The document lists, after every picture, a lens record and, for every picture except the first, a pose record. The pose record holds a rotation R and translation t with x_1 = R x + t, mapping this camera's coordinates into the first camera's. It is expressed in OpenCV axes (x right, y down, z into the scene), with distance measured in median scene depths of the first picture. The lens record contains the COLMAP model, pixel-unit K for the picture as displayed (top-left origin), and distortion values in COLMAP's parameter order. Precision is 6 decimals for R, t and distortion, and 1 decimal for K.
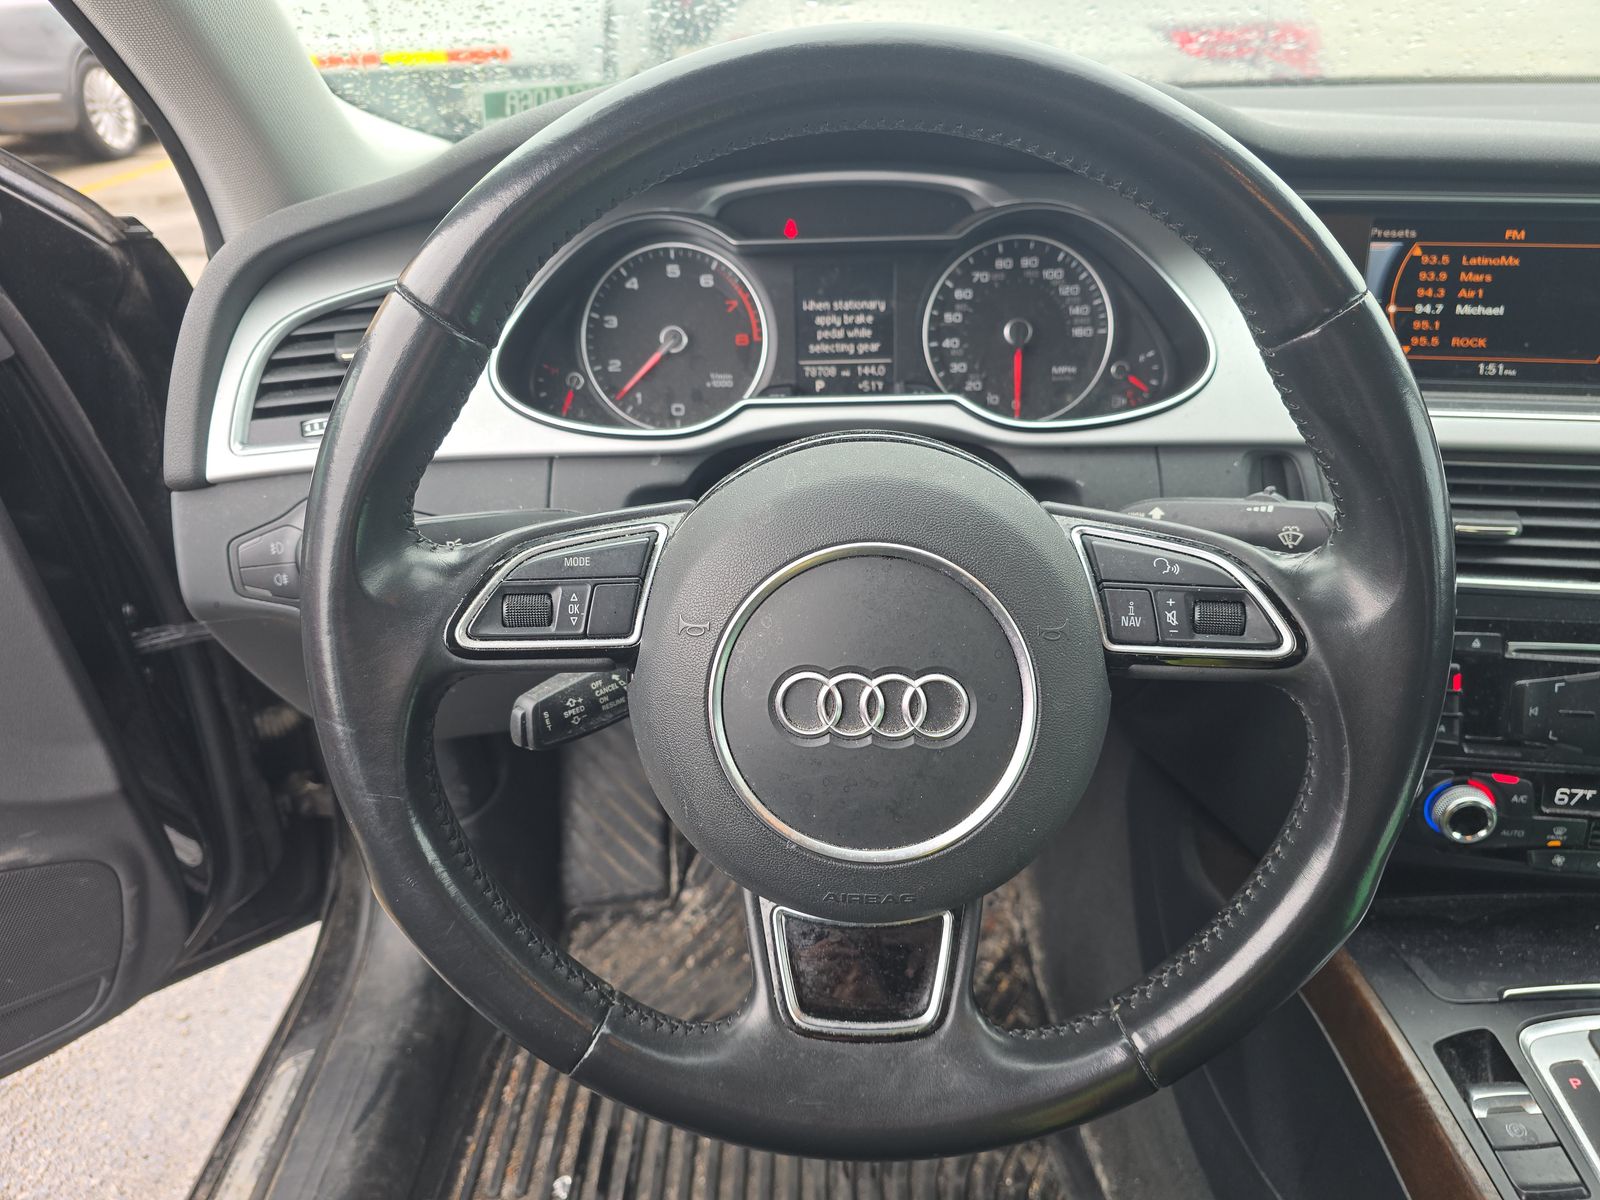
lens RADIAL K [[1050.9, 0, 800.0], [0, 1050.9, 600.0], [0, 0, 1]] dist [0.005181, -0.038832]
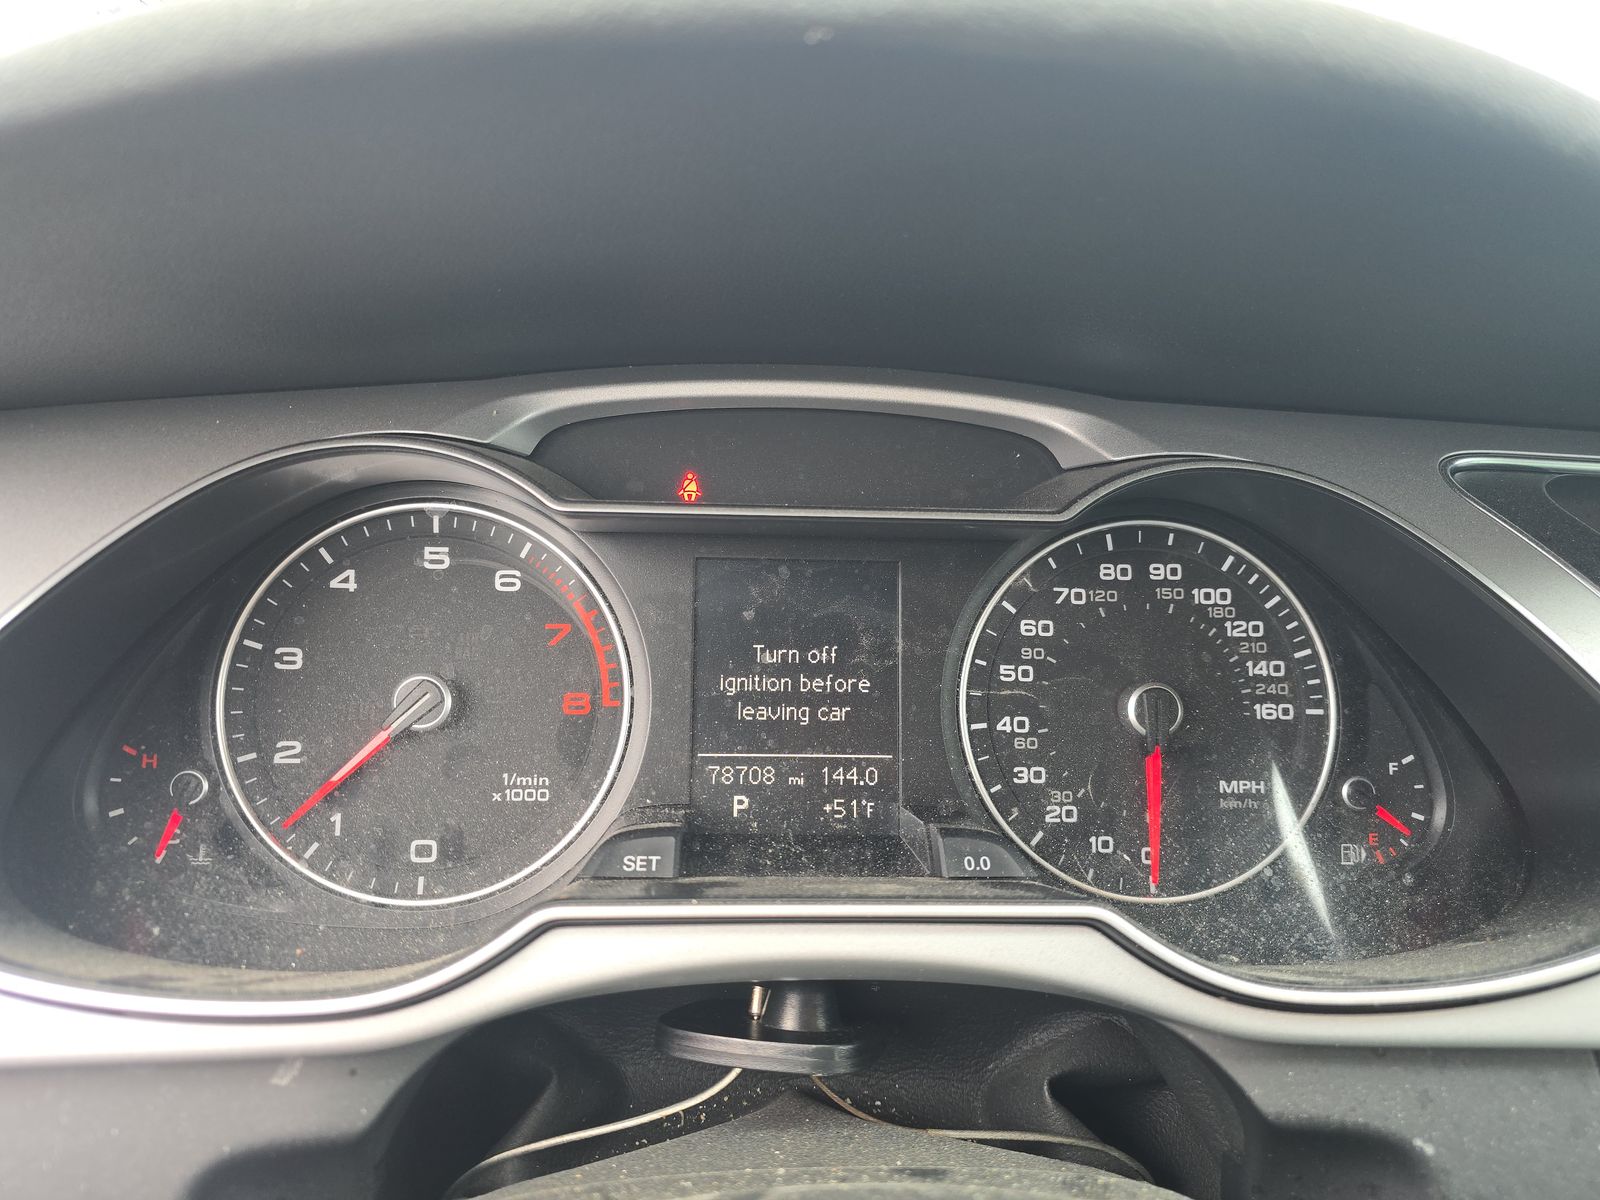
lens RADIAL K [[1050.9, 0, 800.0], [0, 1050.9, 600.0], [0, 0, 1]] dist [0.005181, -0.038832]
pose [[0.994839, 0.038417, 0.093915, -0.001969], [-0.014355, 0.969535, -0.244530, -0.181360], [-0.100448, 0.241920, 0.965083, 0.531381]]
